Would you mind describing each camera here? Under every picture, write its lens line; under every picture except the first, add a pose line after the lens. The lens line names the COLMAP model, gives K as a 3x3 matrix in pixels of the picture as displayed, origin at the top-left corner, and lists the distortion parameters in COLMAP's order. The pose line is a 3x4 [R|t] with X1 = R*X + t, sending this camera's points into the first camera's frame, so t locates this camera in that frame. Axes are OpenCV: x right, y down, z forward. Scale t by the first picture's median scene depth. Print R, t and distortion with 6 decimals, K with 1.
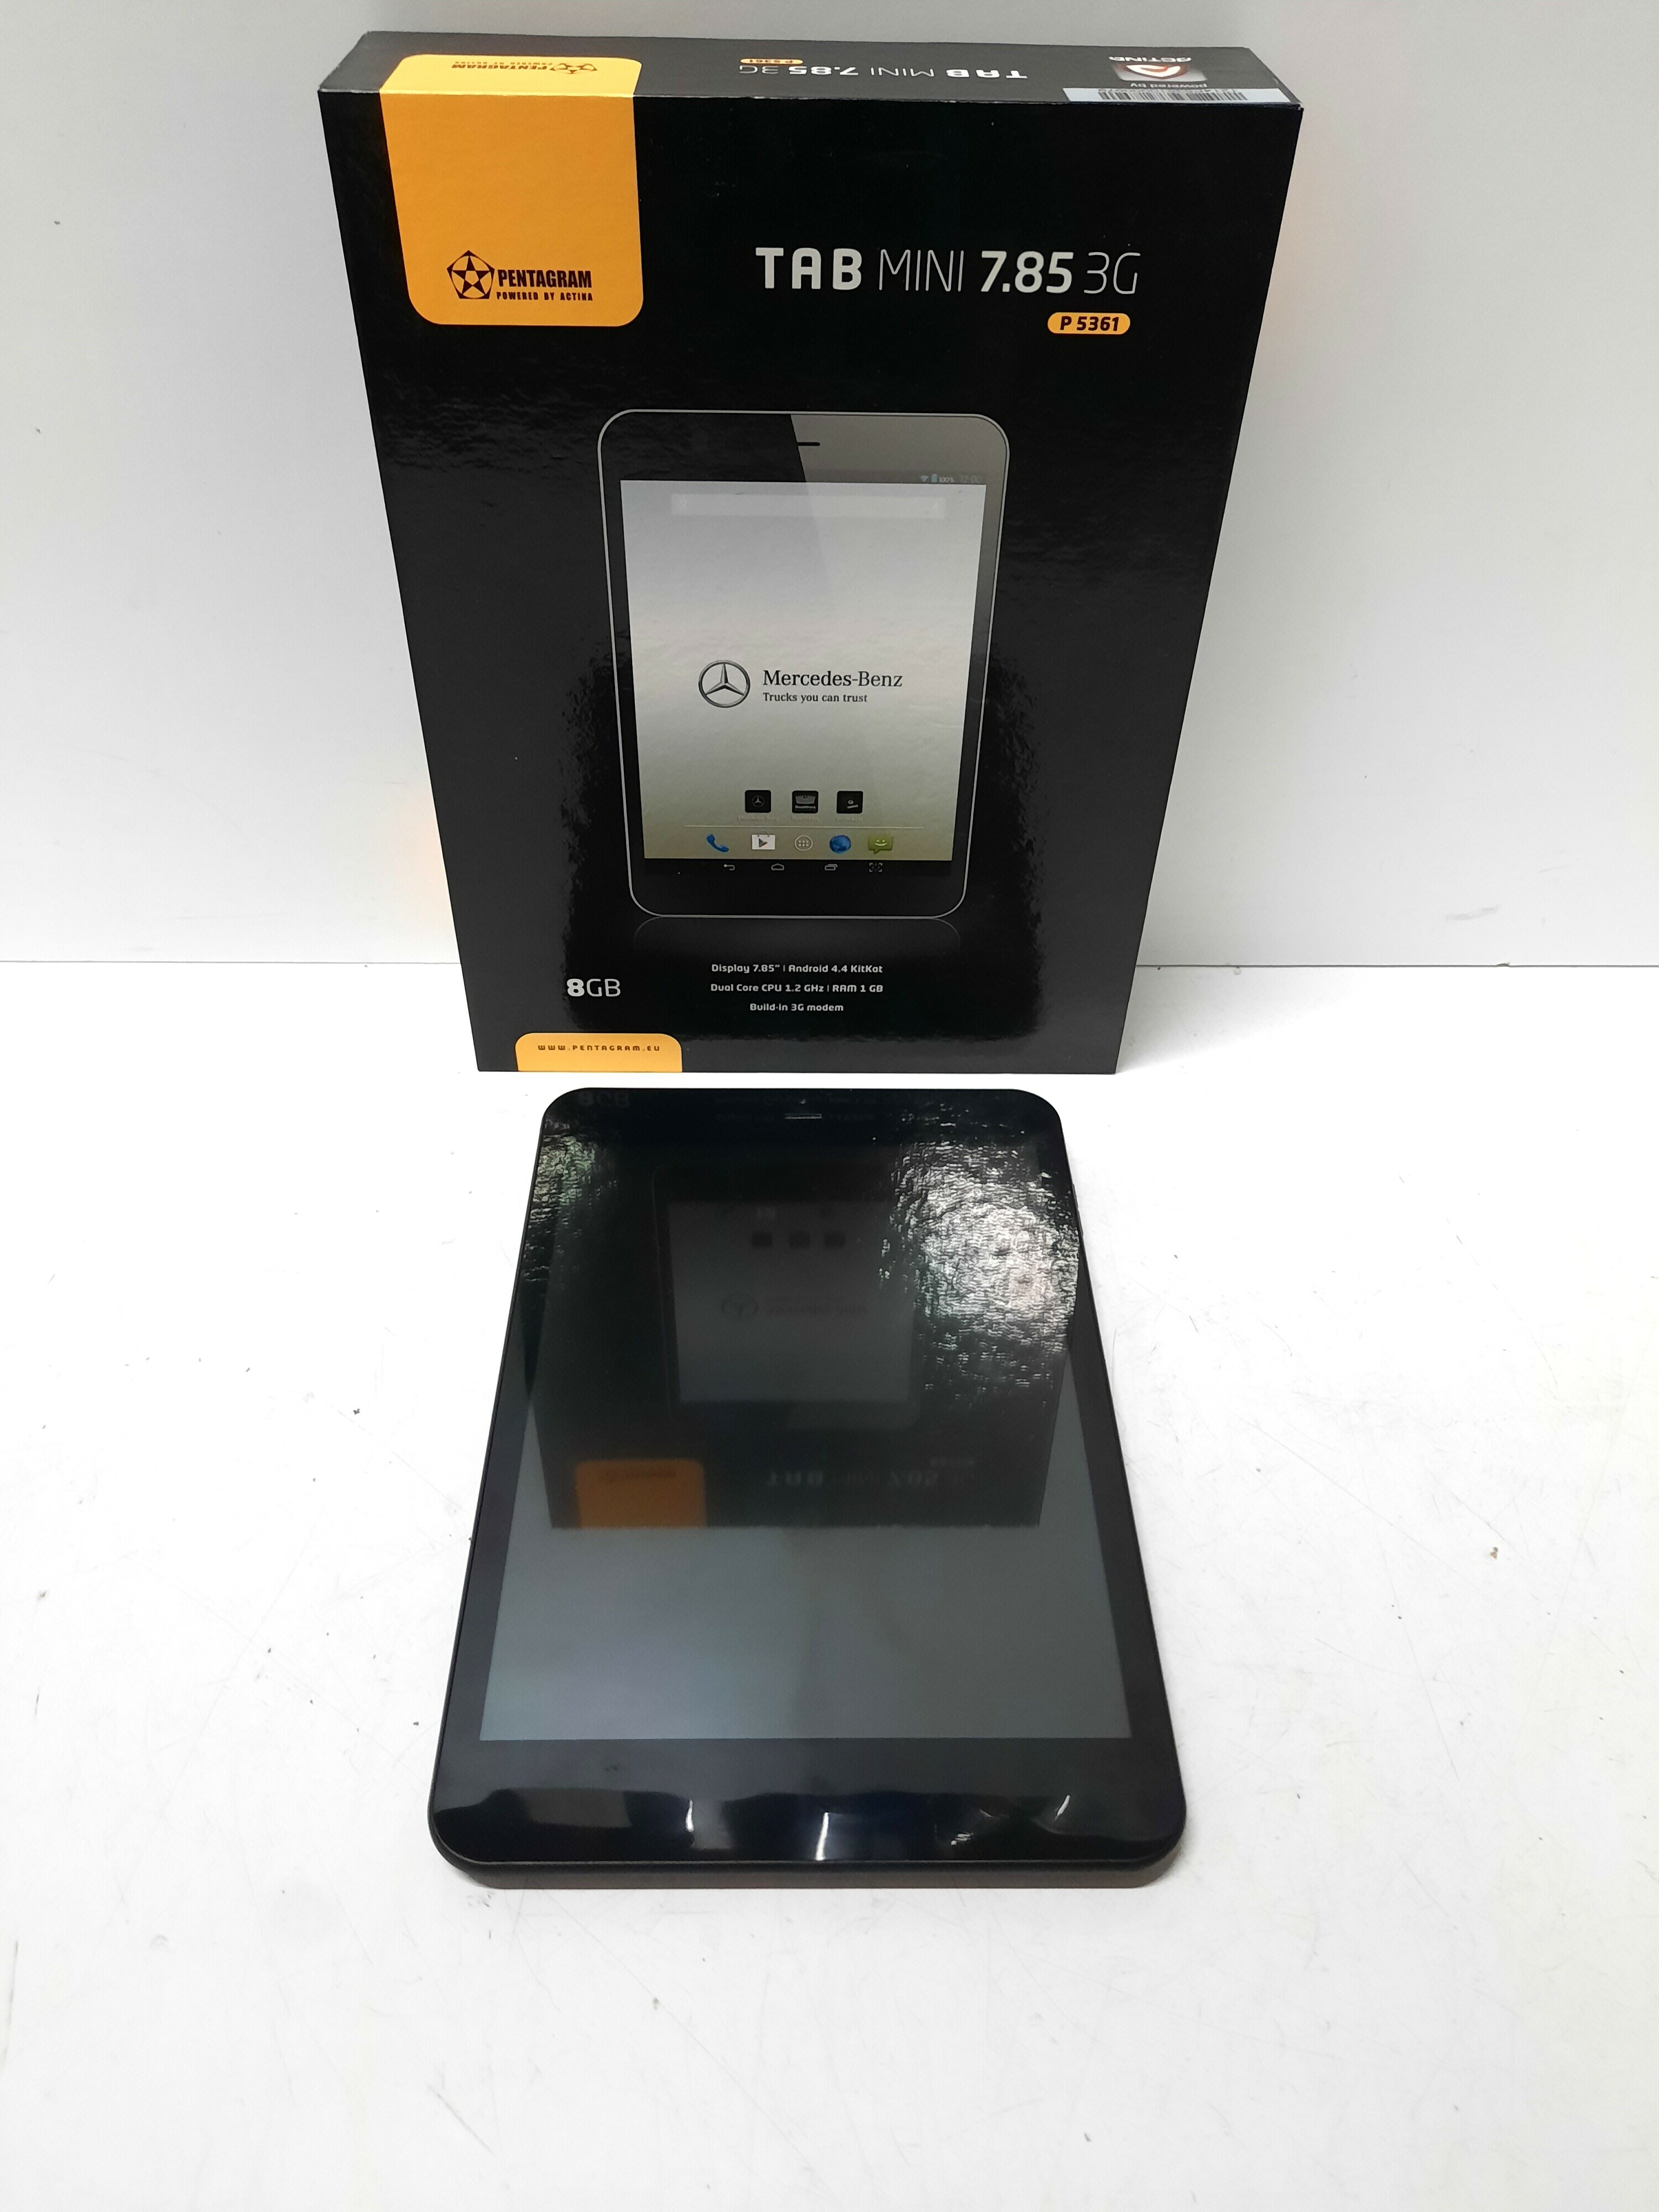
lens RADIAL K [[1640.0, 0, 830.2], [0, 1640.0, 1114.6], [0, 0, 1]] dist [0.000511, -0.000401]
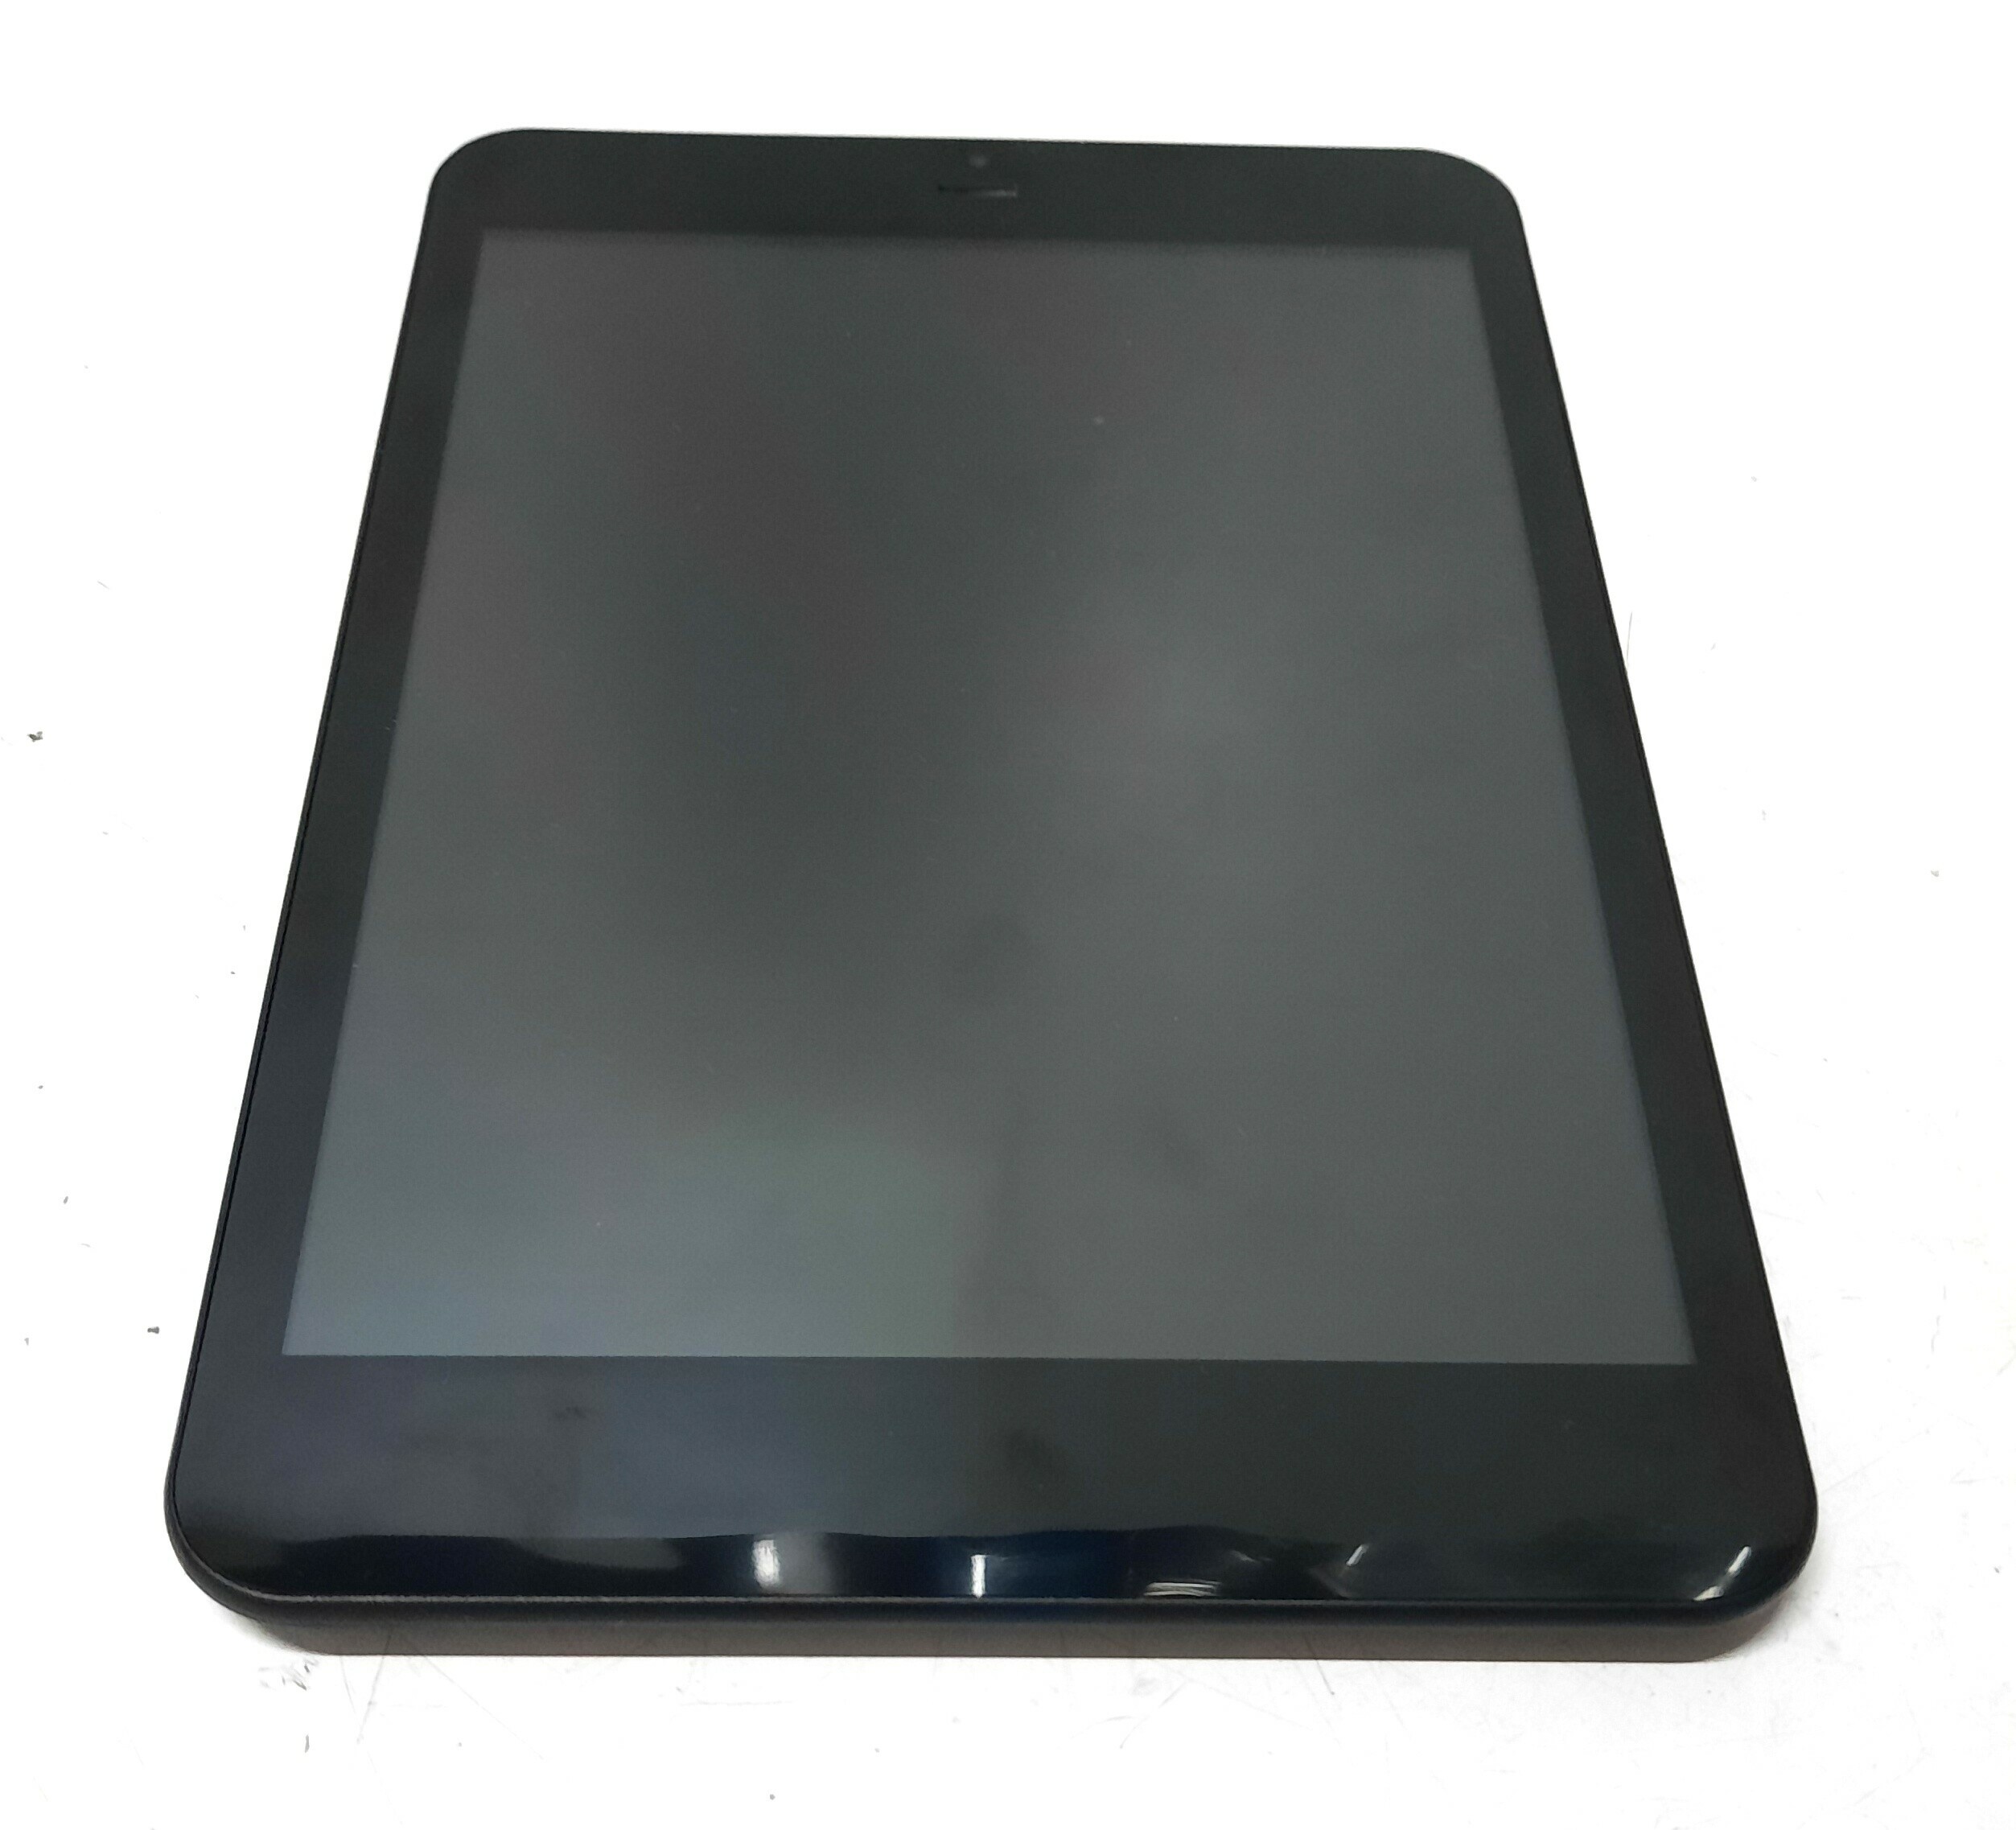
lens RADIAL K [[2178.7, 0, 1004.9], [0, 2178.7, 911.1], [0, 0, 1]] dist [0.006932, 0.000000]
pose [[0.990536, 0.051493, 0.127227, -0.102635], [-0.065852, 0.991595, 0.111367, 0.186488], [-0.120423, -0.118691, 0.985602, 0.401306]]
